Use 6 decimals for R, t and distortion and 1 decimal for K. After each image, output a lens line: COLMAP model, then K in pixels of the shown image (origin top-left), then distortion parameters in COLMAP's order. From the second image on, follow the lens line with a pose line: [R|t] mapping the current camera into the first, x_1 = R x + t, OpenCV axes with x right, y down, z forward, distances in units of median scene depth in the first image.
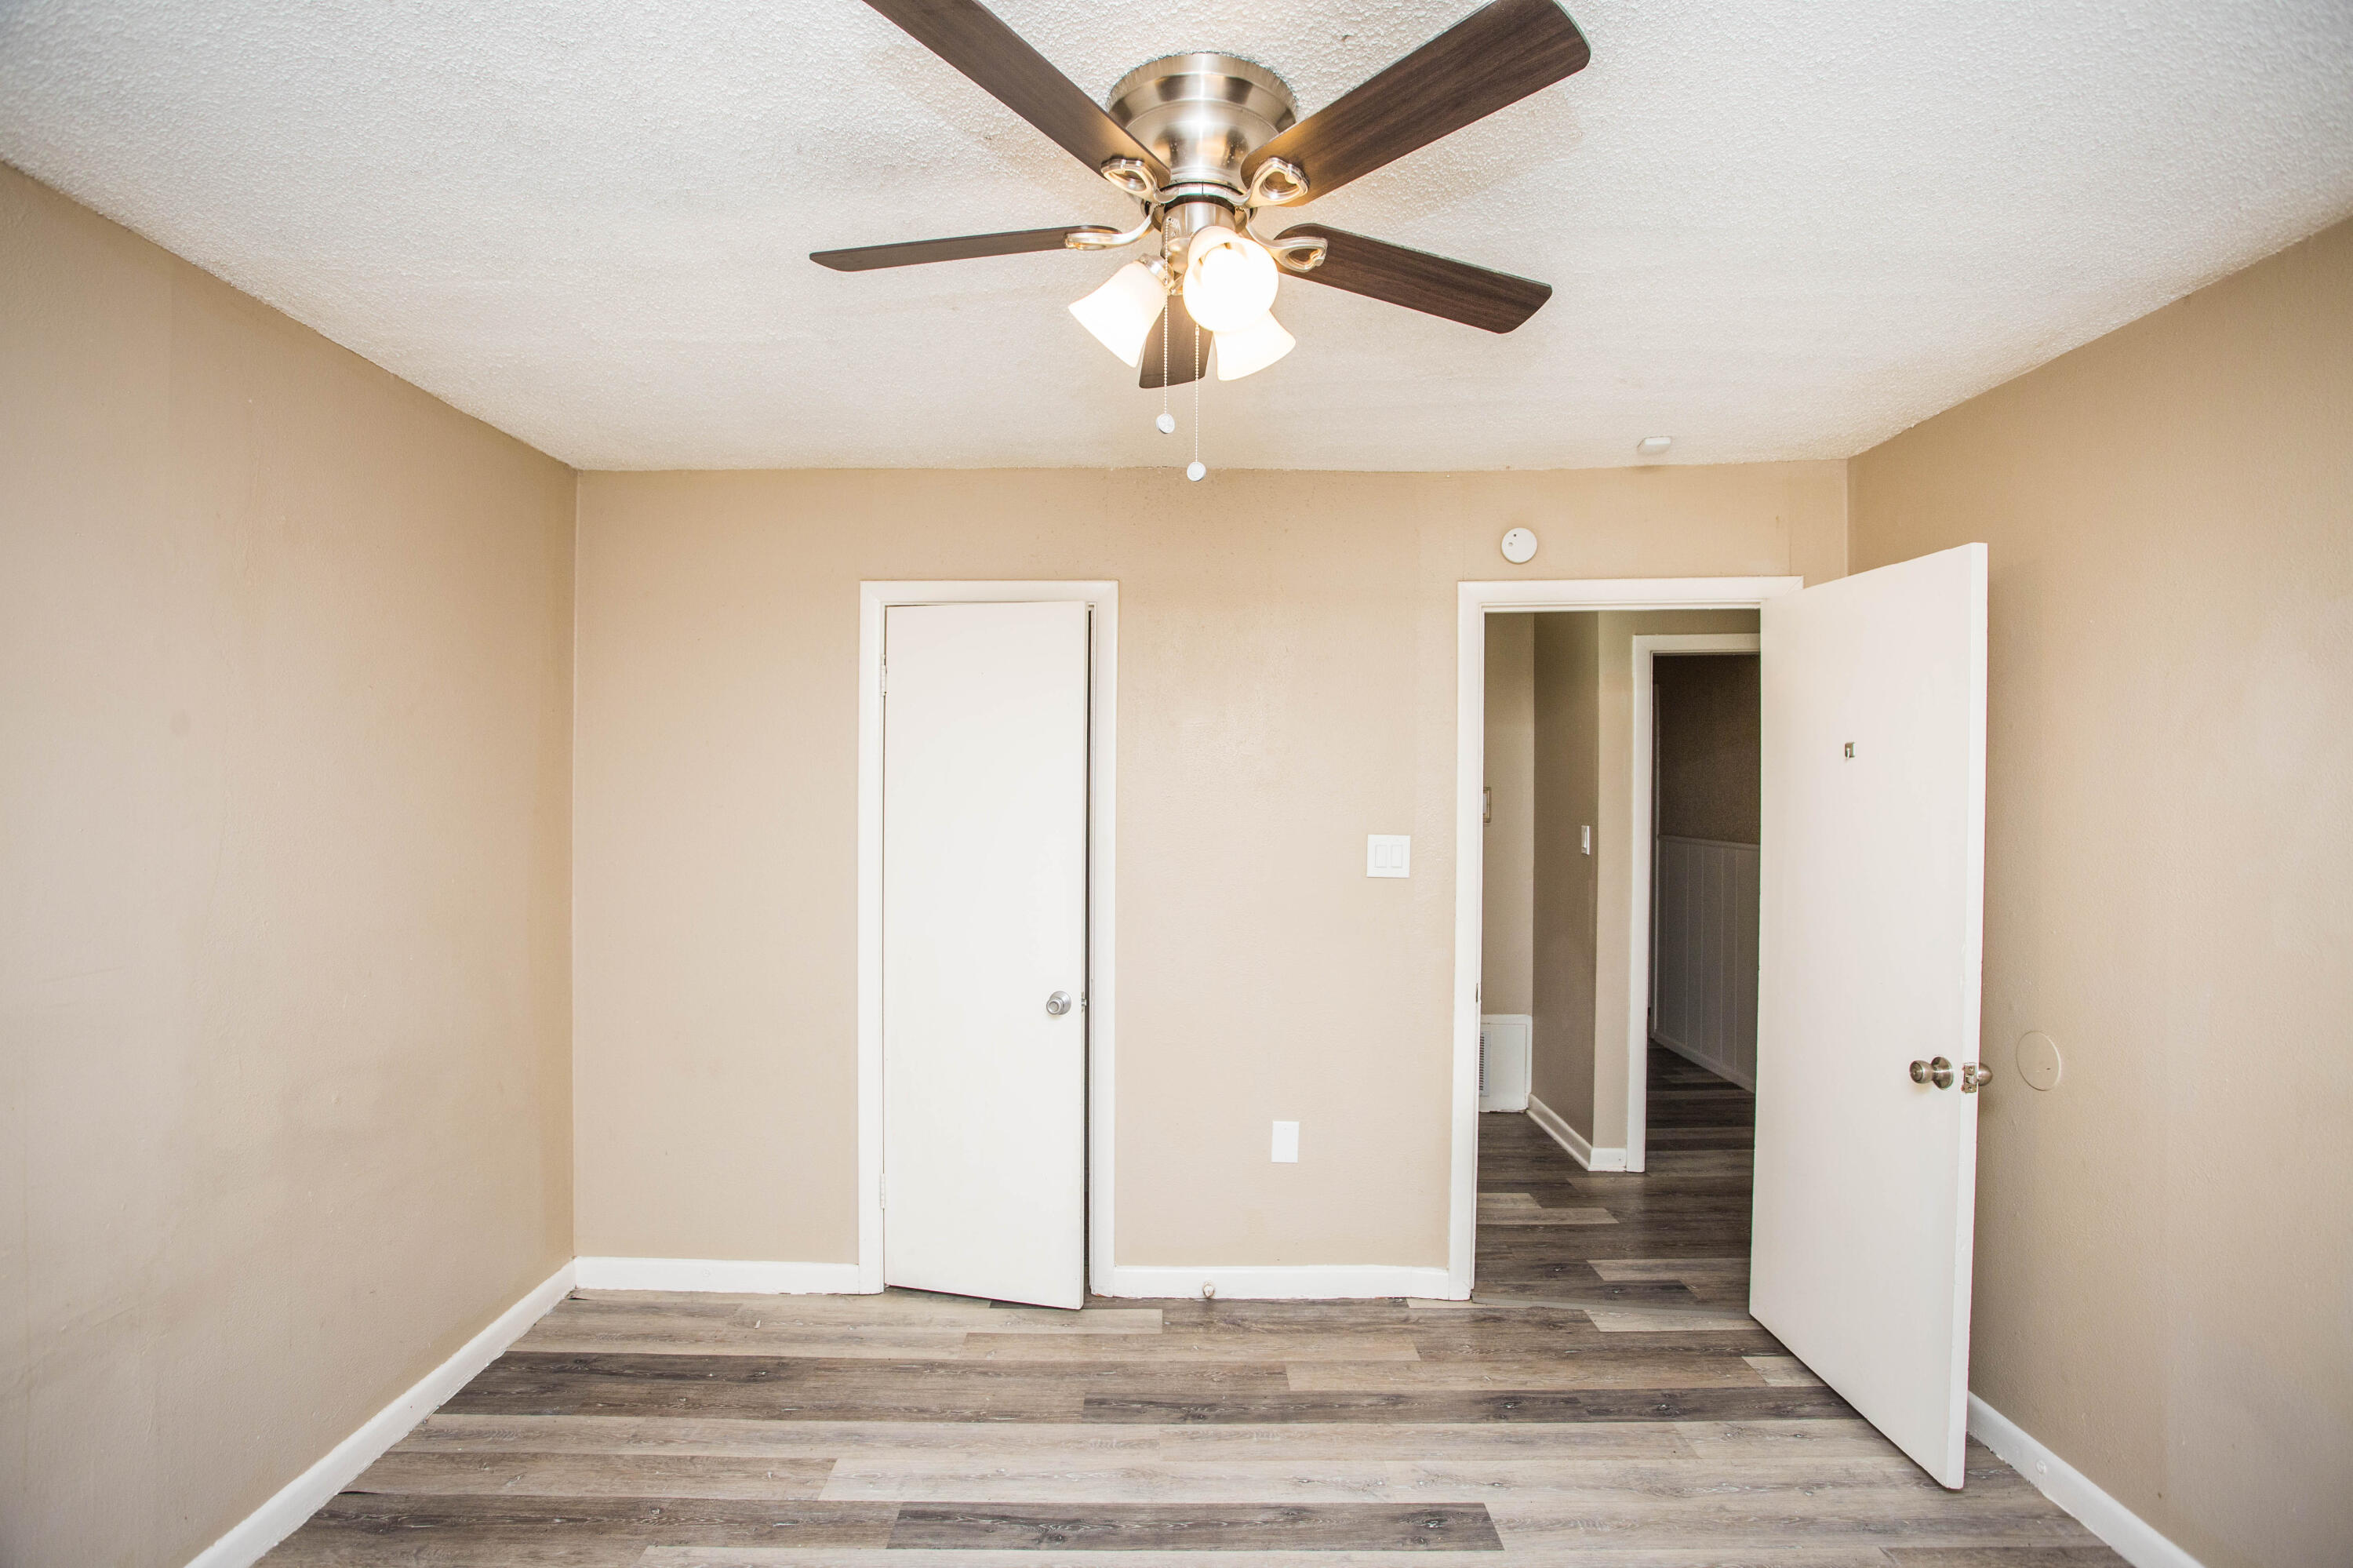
lens RADIAL K [[1139.0, 0, 1198.9], [0, 1139.0, 783.3], [0, 0, 1]] dist [-0.061261, 0.023673]
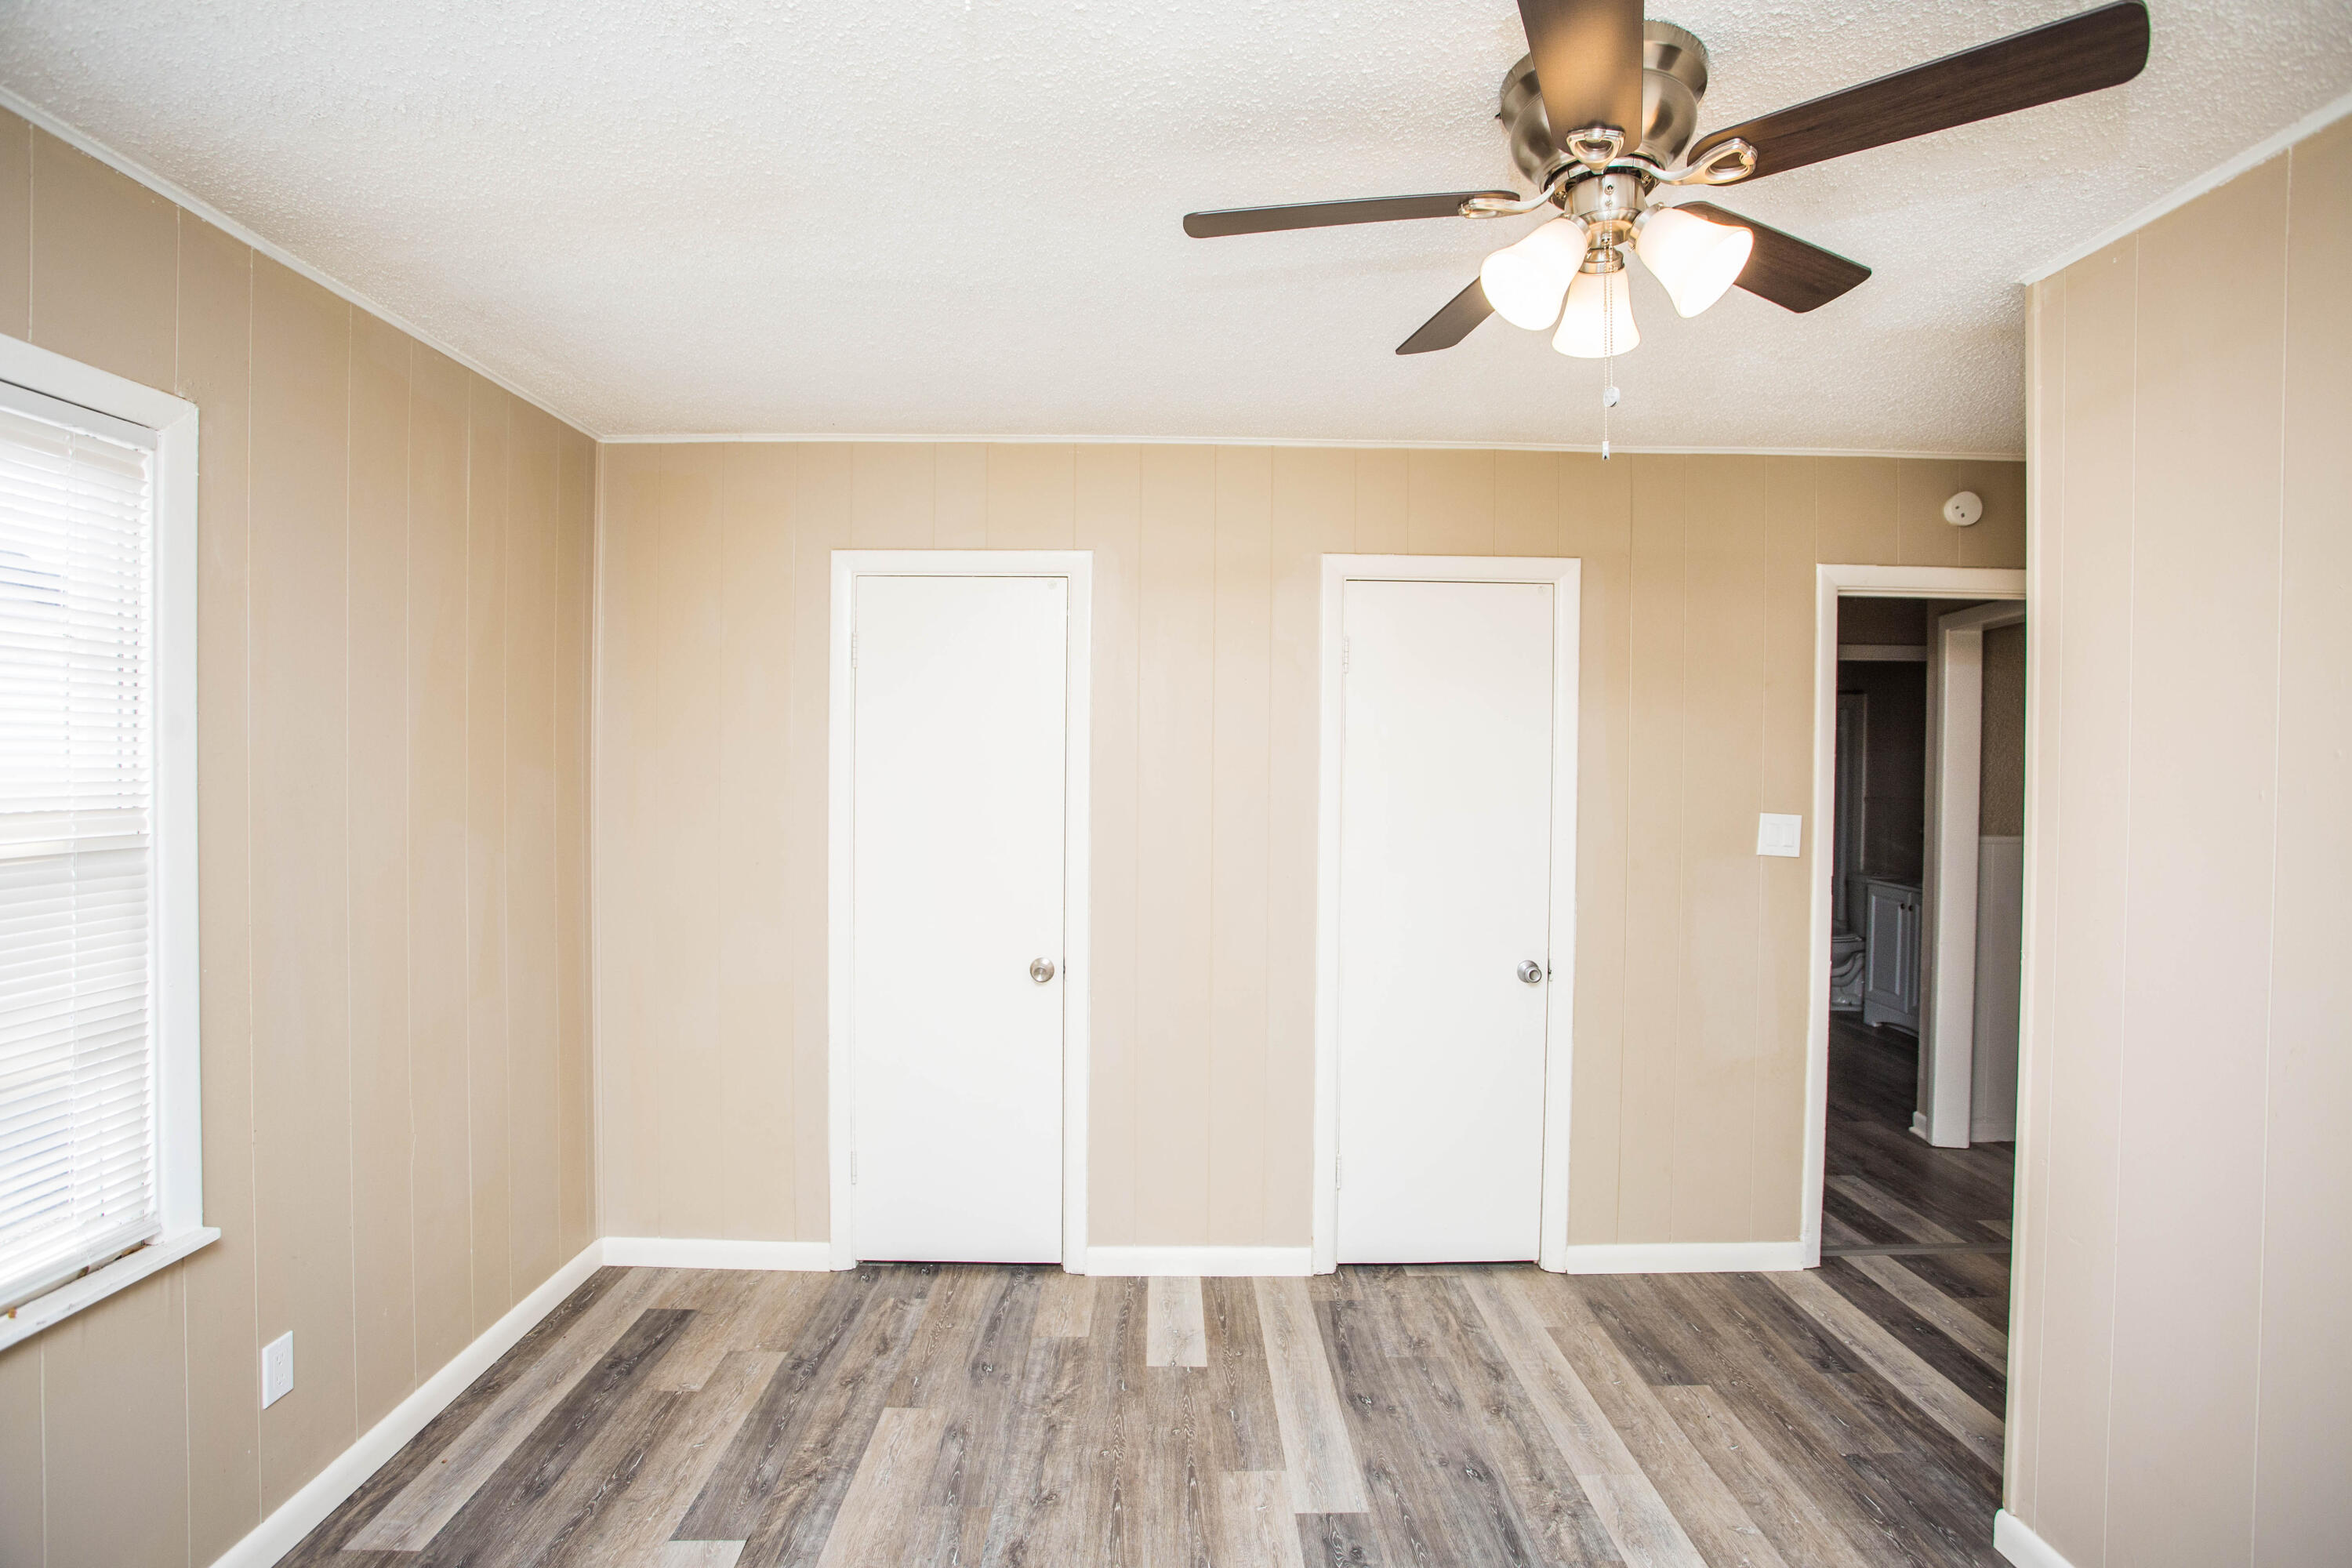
lens RADIAL K [[1138.4, 0, 1189.7], [0, 1138.4, 777.1], [0, 0, 1]] dist [-0.061261, 0.023673]
pose [[0.999365, 0.003010, 0.035496, -0.376235], [-0.003666, 0.999823, 0.018456, -0.005106], [-0.035434, -0.018574, 0.999199, 0.028982]]
